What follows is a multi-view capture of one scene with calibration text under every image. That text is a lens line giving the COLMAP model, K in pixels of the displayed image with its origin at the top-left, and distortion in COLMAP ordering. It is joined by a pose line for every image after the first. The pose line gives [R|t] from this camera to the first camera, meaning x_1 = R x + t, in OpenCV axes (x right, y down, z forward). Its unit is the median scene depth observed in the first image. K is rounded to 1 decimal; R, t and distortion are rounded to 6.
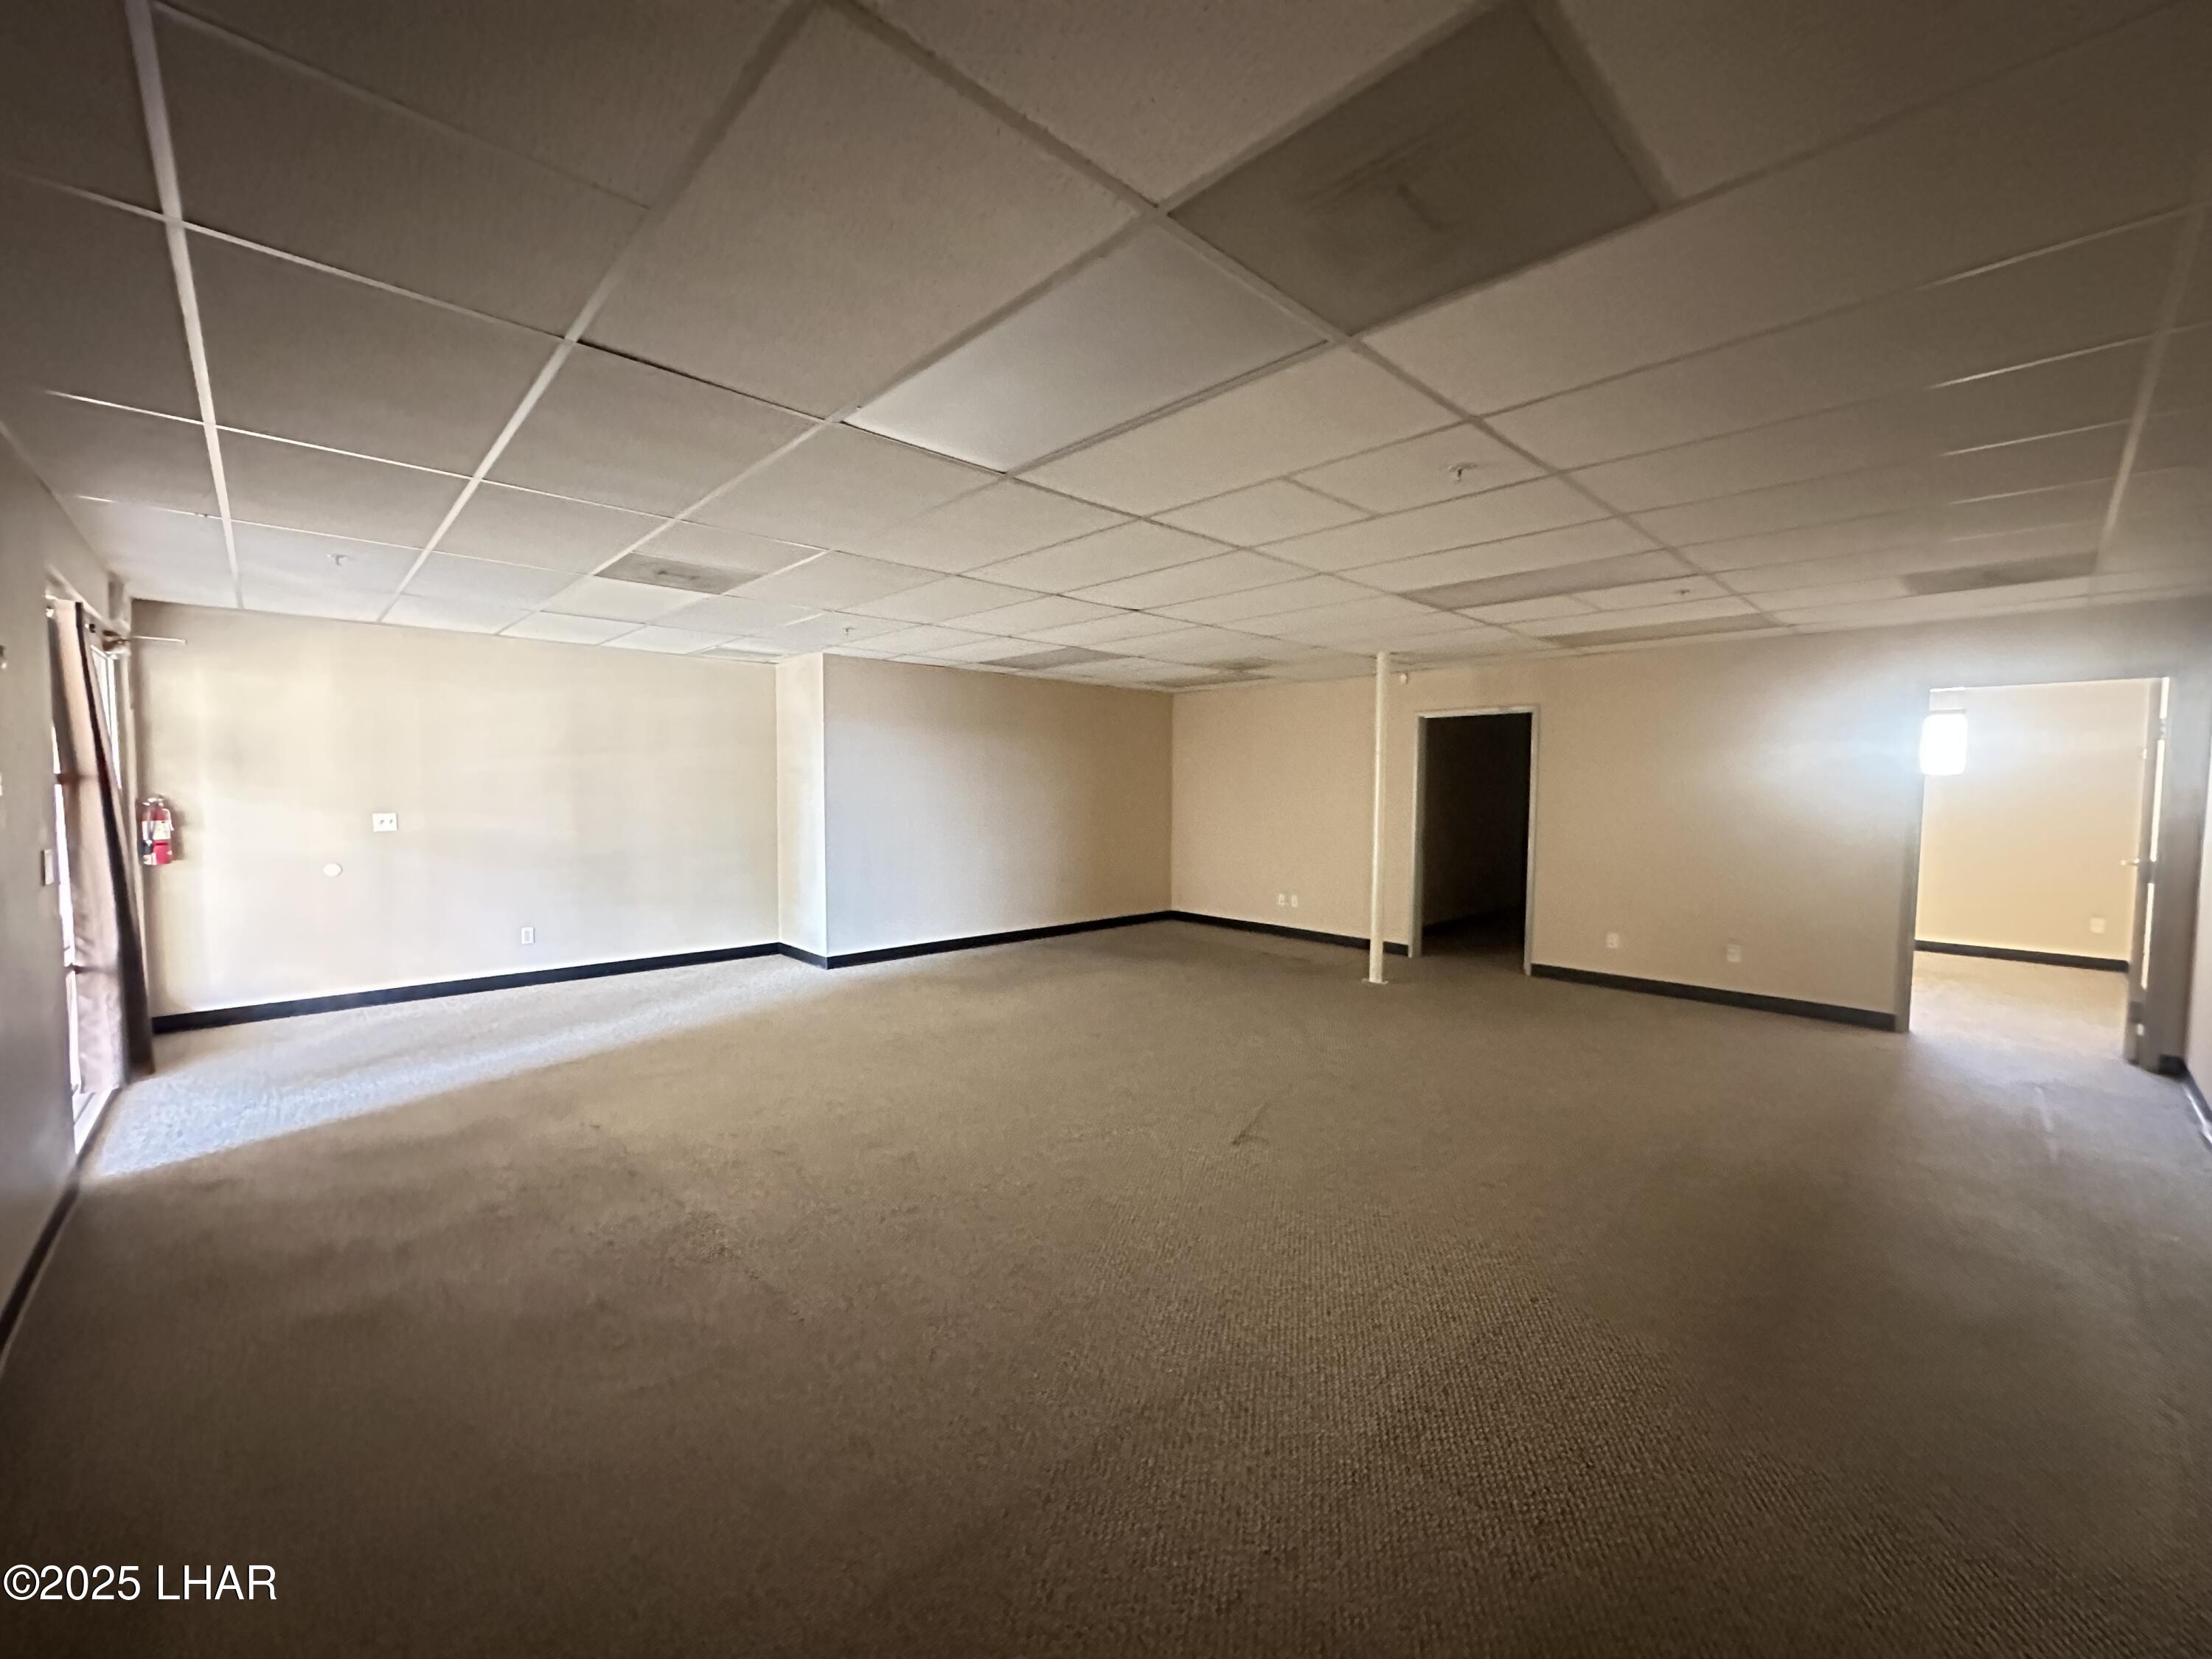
lens RADIAL K [[888.5, 0, 1106.0], [0, 888.5, 829.5], [0, 0, 1]] dist [-0.005572, 0.000227]
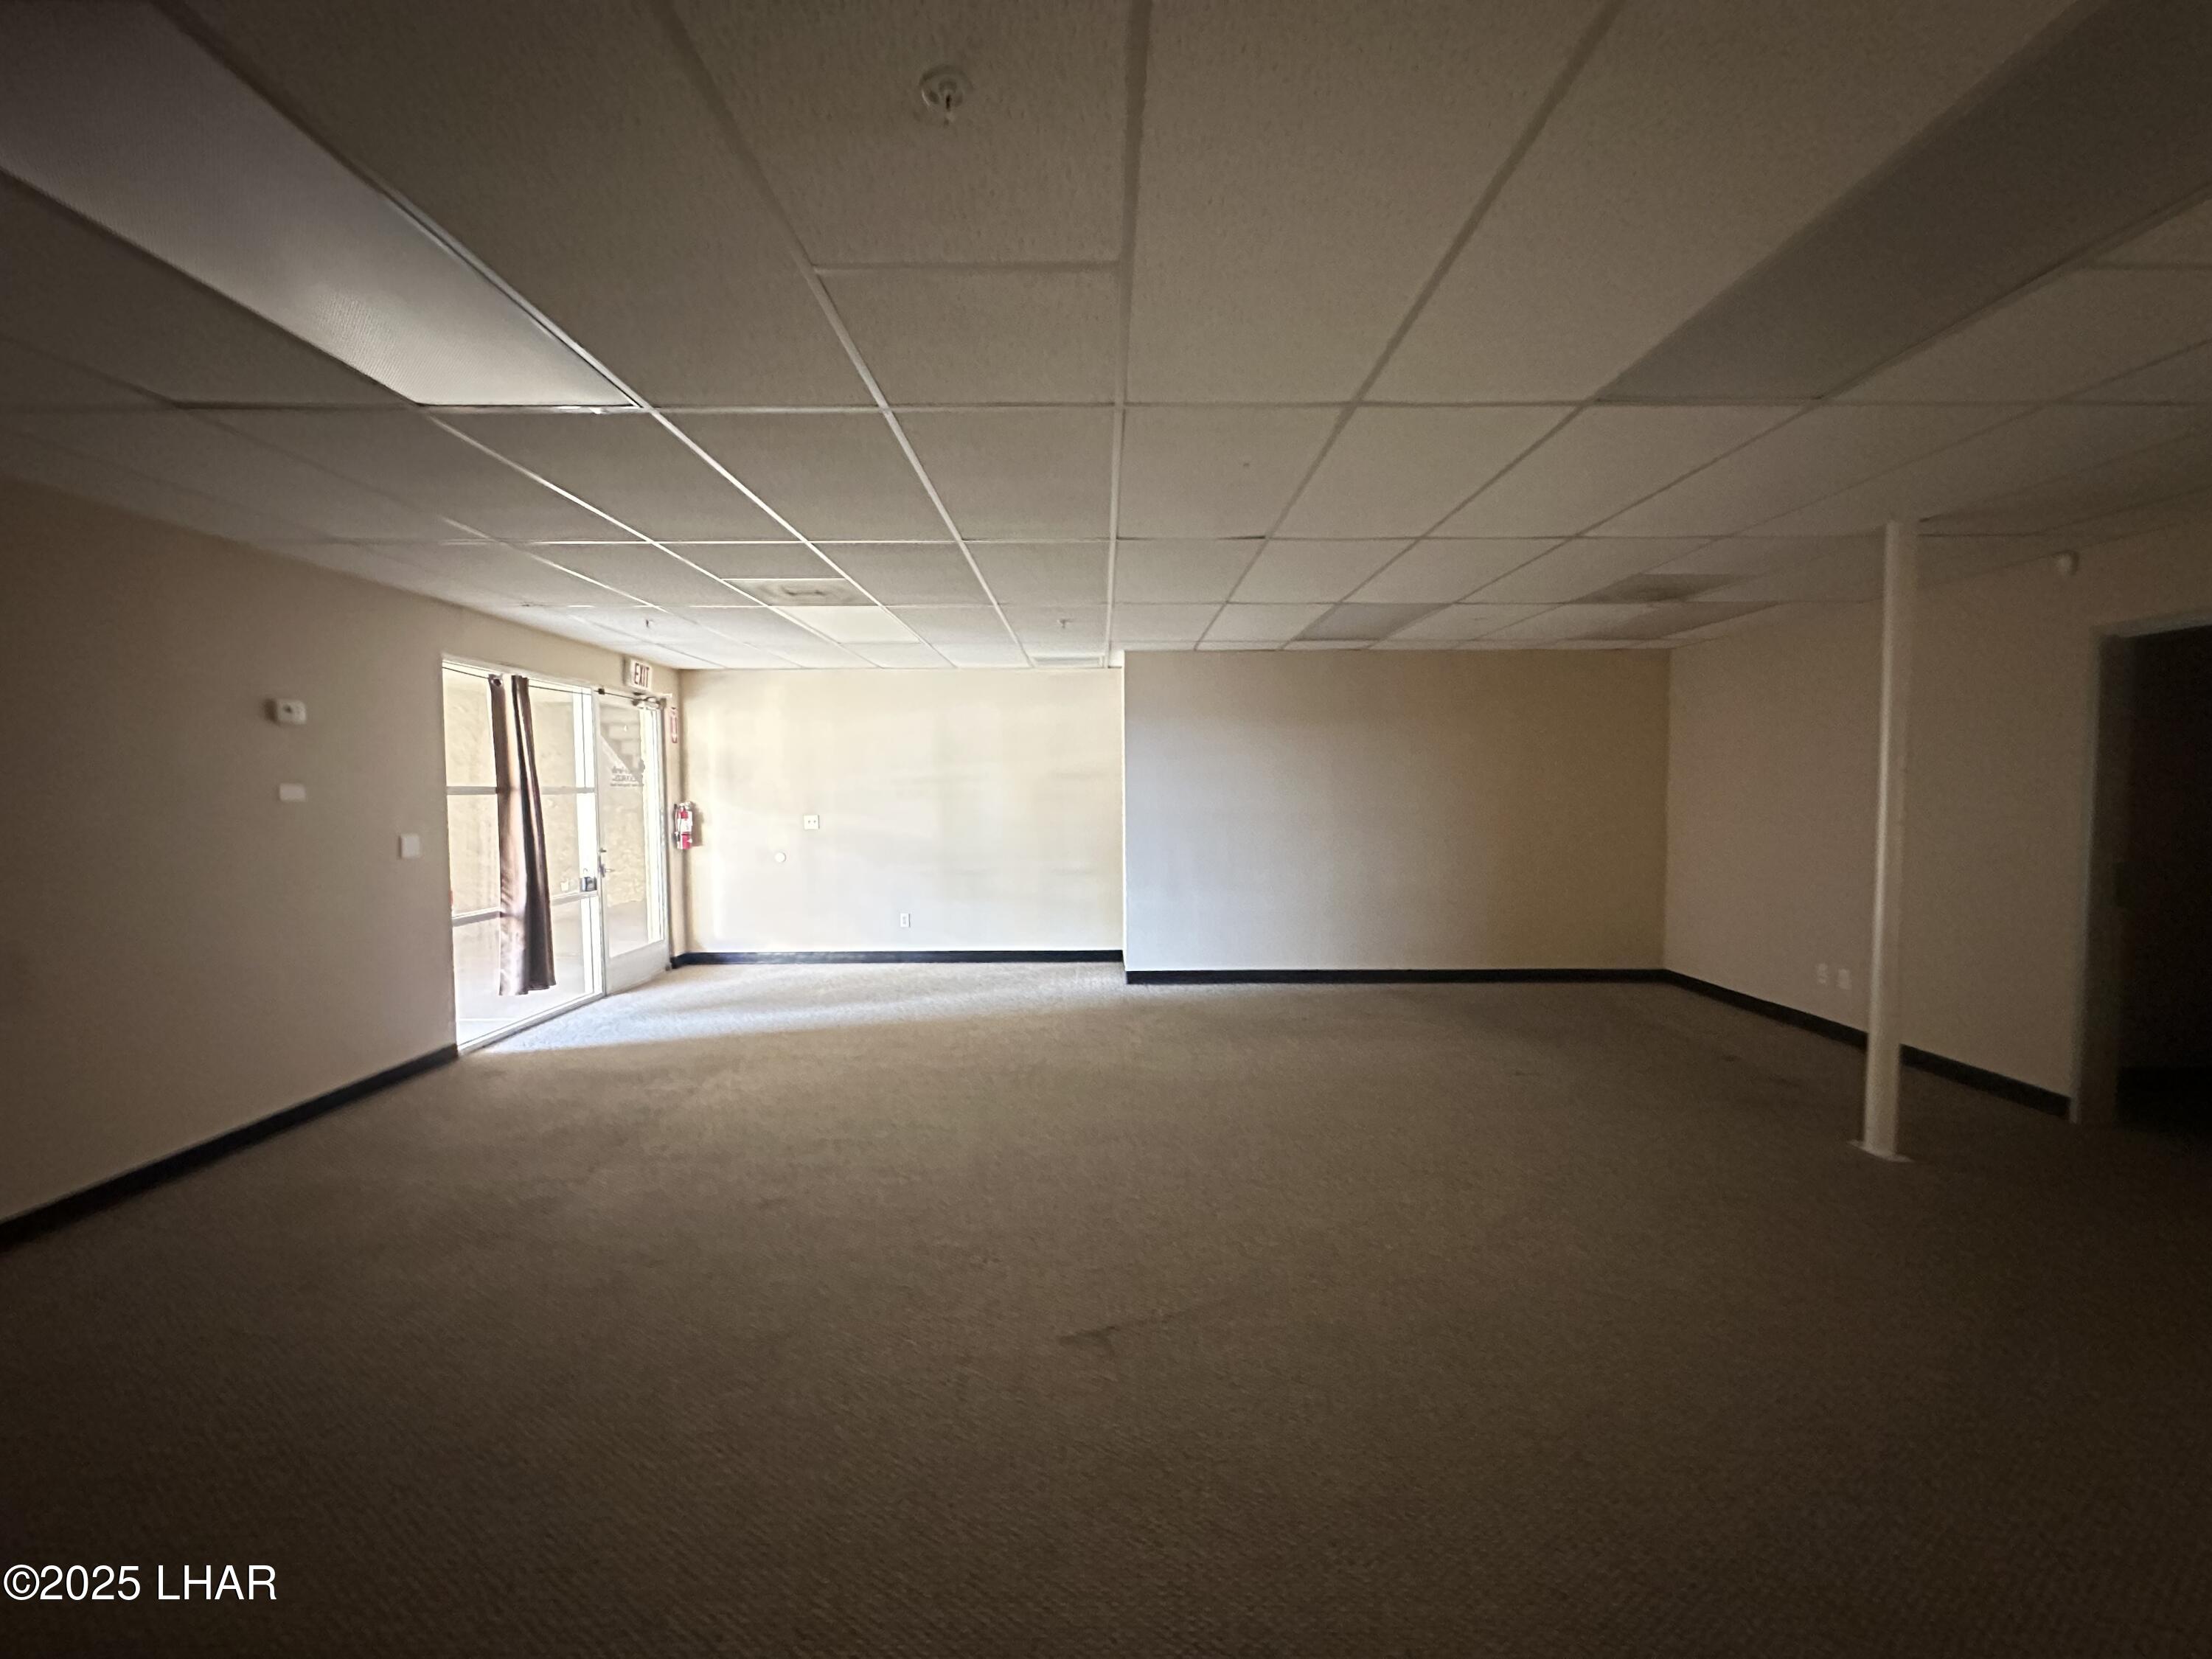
lens RADIAL K [[888.5, 0, 1106.0], [0, 888.5, 829.5], [0, 0, 1]] dist [-0.005572, 0.000227]
pose [[0.724747, 0.019872, -0.688728, 0.434259], [-0.024862, 0.999687, 0.002681, -0.012698], [0.688566, 0.015180, 0.725014, 0.399618]]
